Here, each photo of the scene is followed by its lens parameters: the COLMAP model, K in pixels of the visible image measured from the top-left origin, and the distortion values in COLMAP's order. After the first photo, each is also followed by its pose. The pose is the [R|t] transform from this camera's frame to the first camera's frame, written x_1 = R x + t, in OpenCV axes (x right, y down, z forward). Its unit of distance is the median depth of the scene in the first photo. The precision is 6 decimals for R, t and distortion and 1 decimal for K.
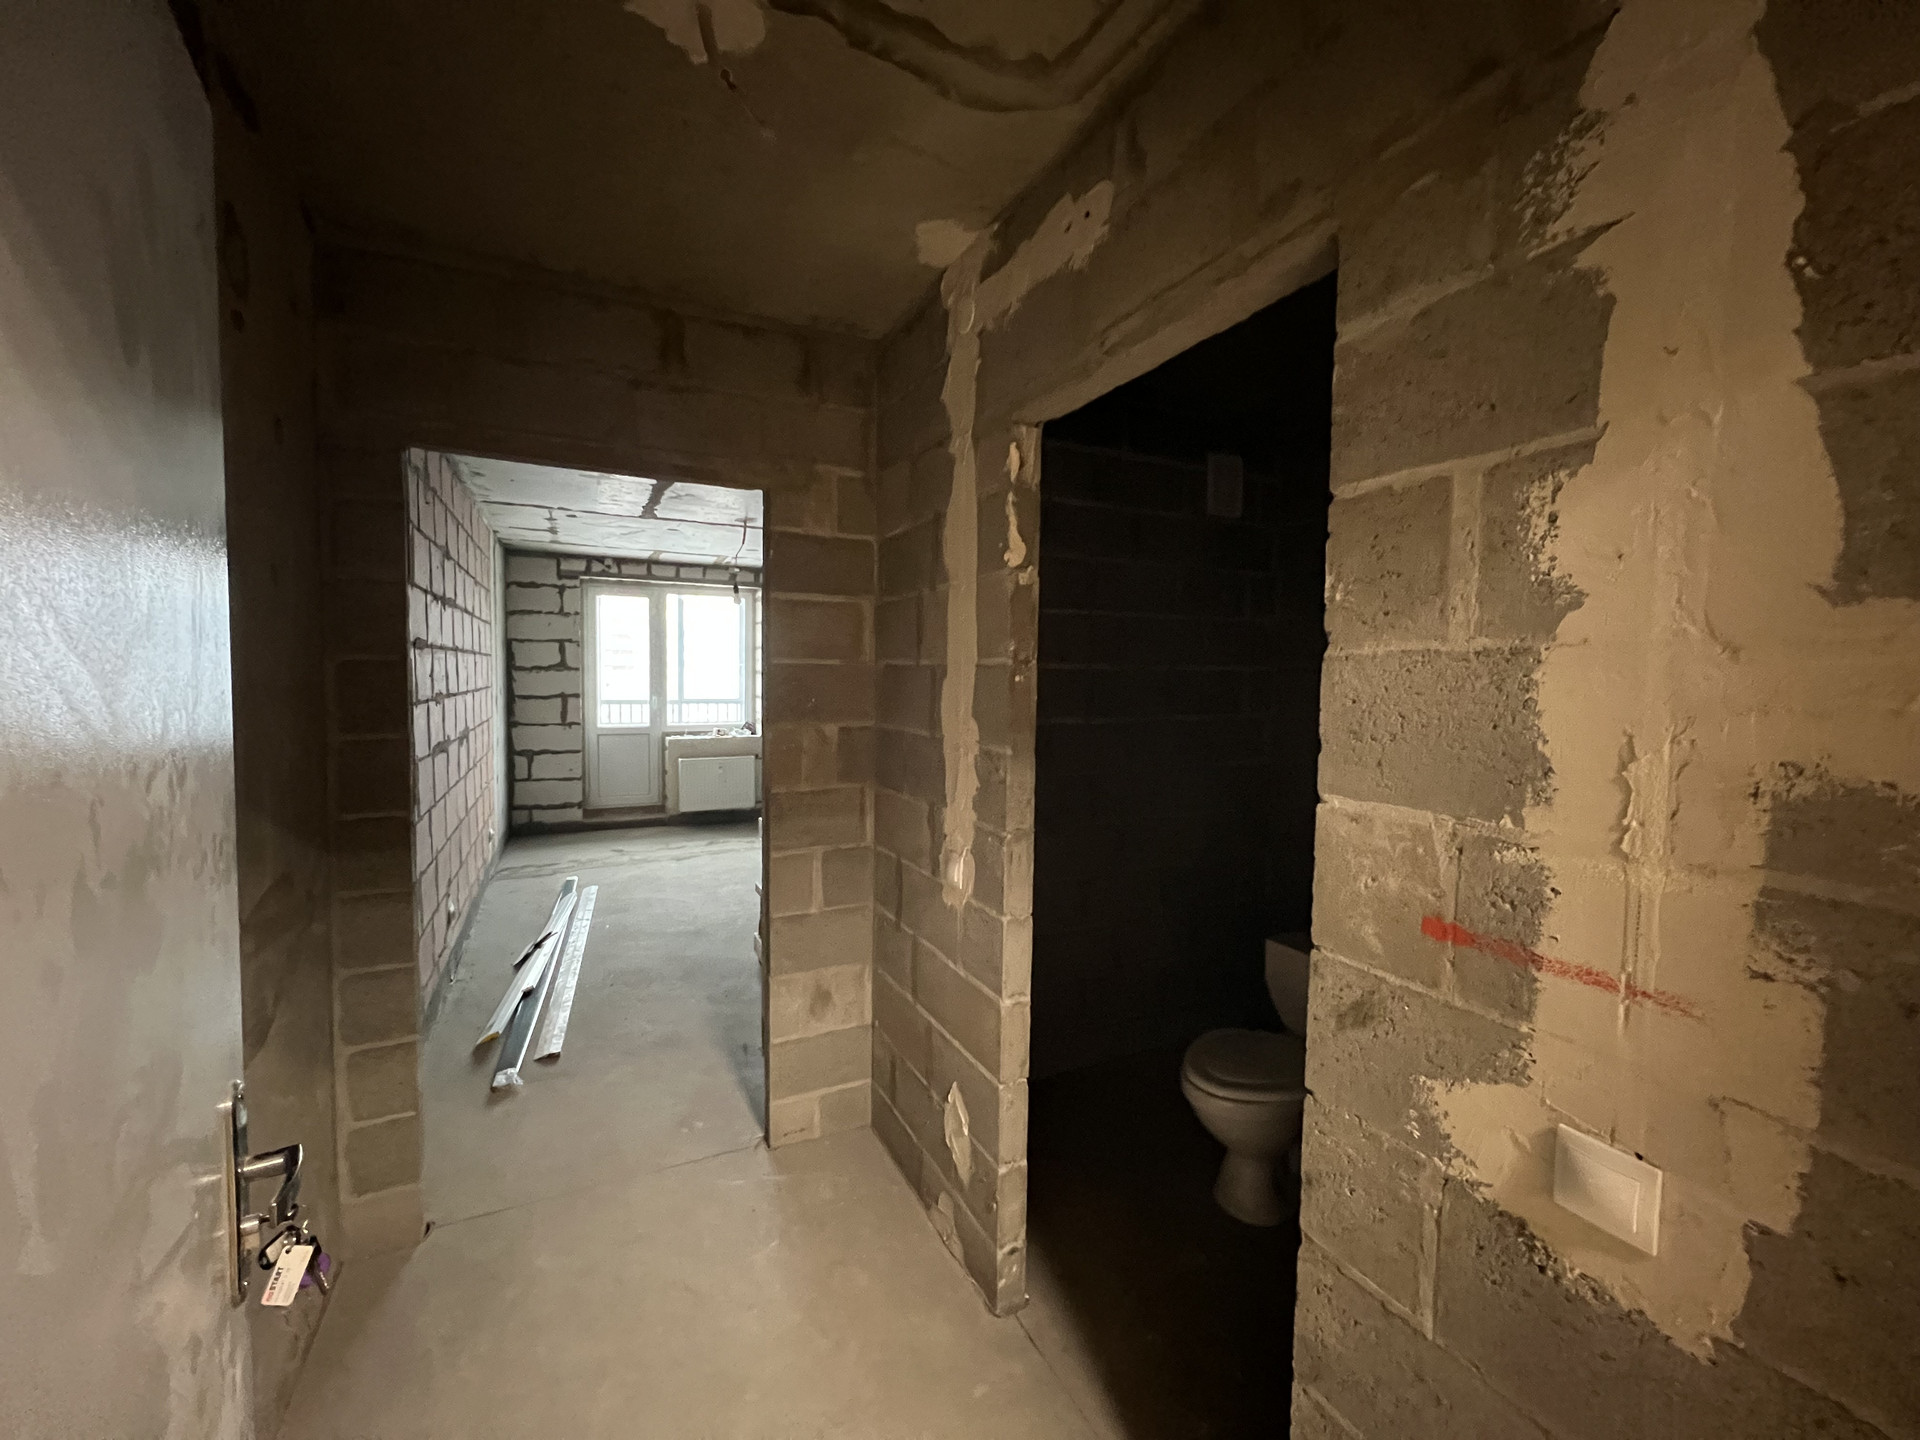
lens RADIAL K [[769.2, 0, 962.7], [0, 769.2, 714.2], [0, 0, 1]] dist [-0.001802, 0.000153]
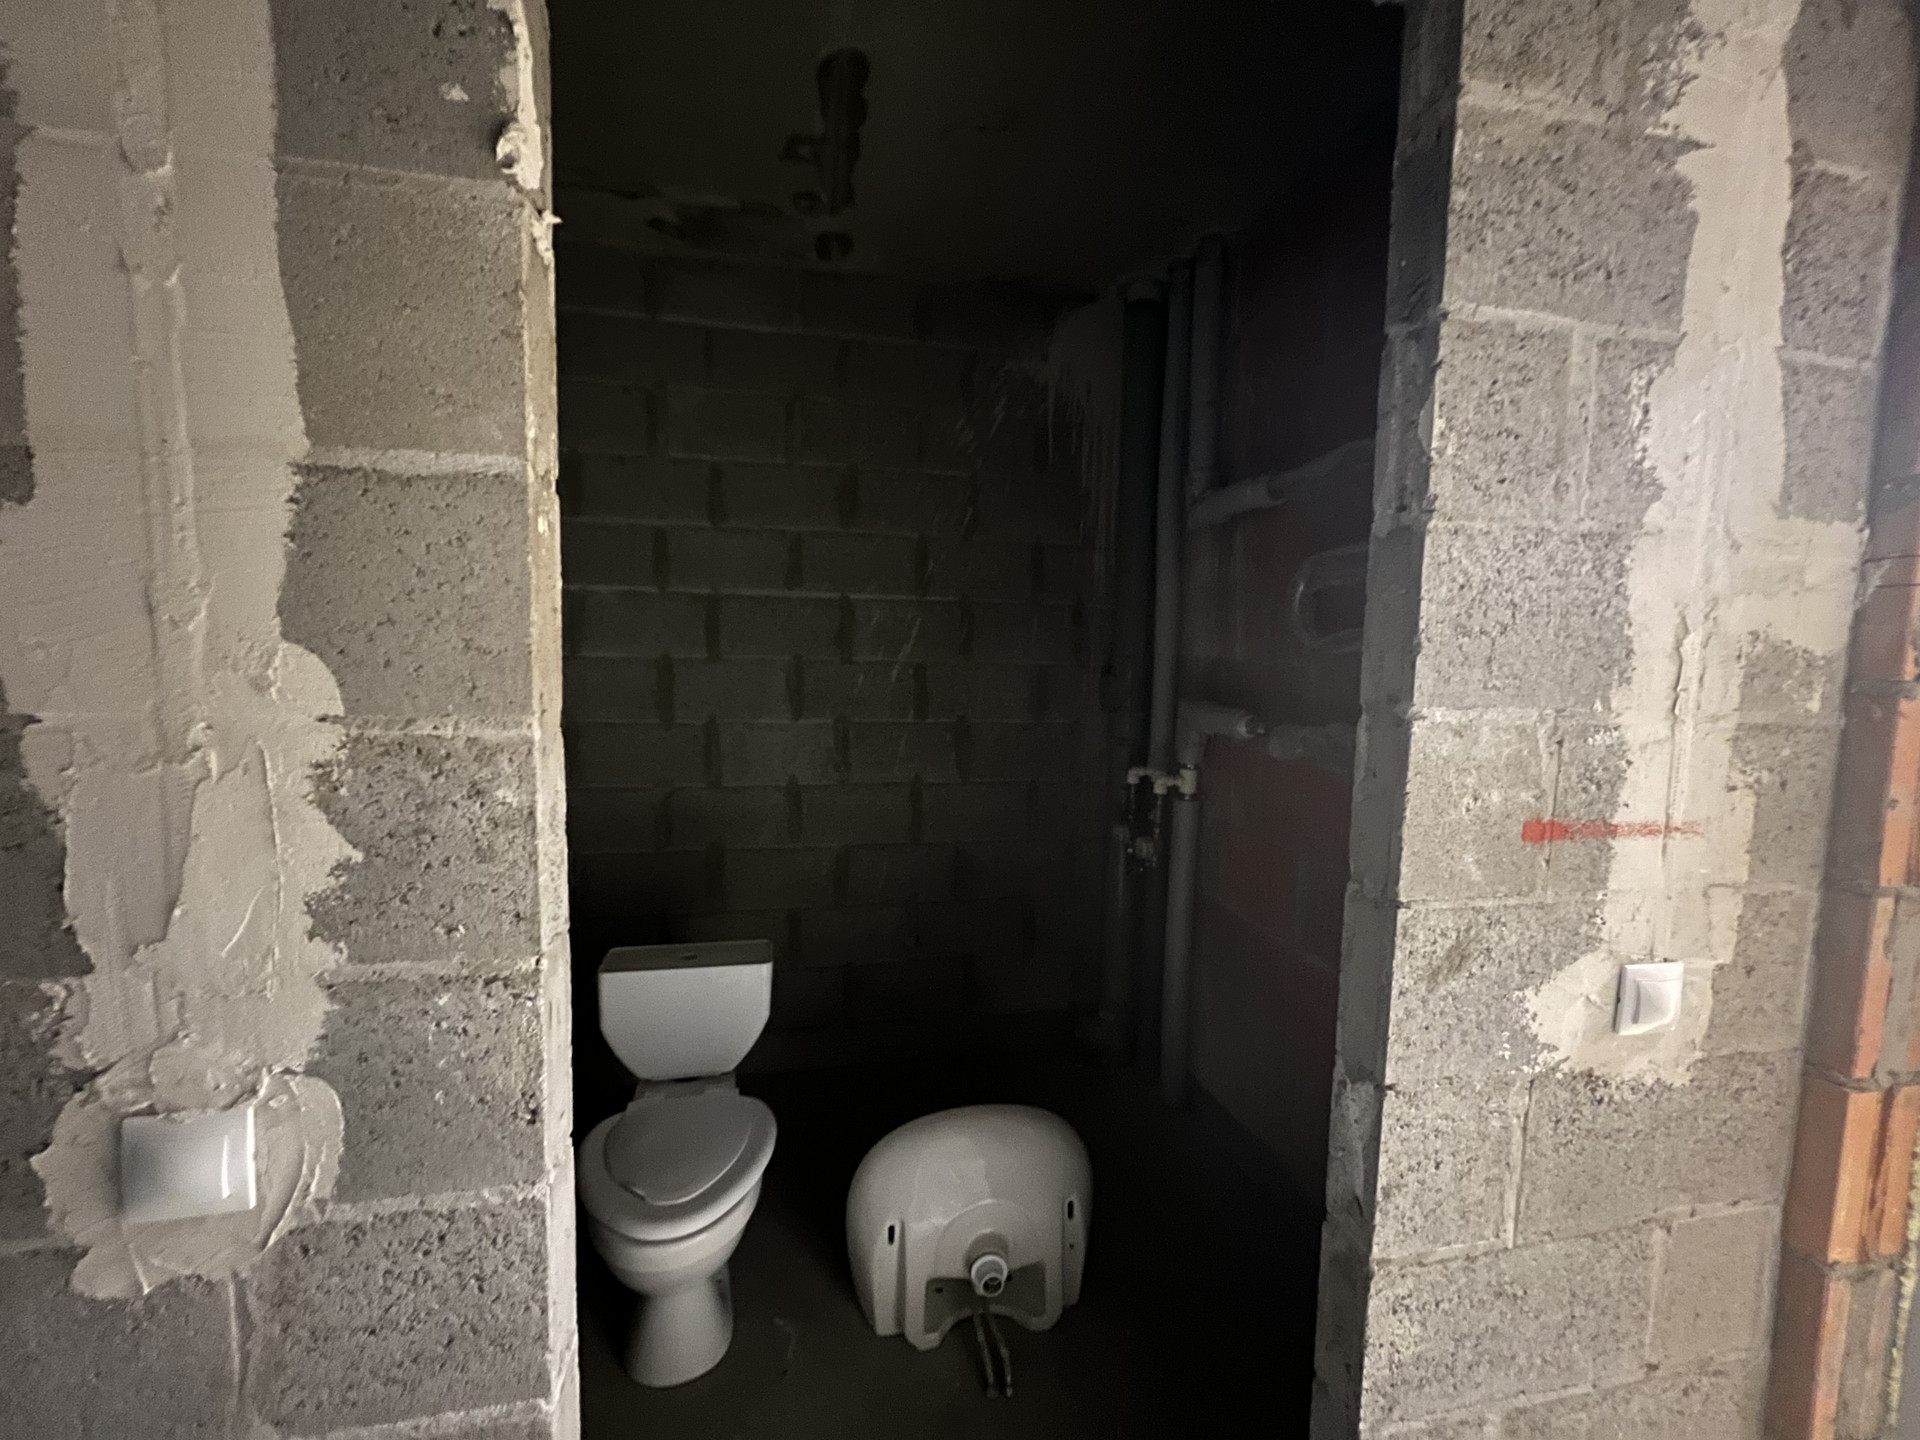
lens RADIAL K [[769.2, 0, 962.7], [0, 769.2, 714.2], [0, 0, 1]] dist [-0.001802, 0.000153]
pose [[0.259873, -0.091580, 0.961290, -0.474282], [0.032550, 0.995758, 0.086065, 0.034433], [-0.965094, 0.008924, 0.261751, 1.491973]]
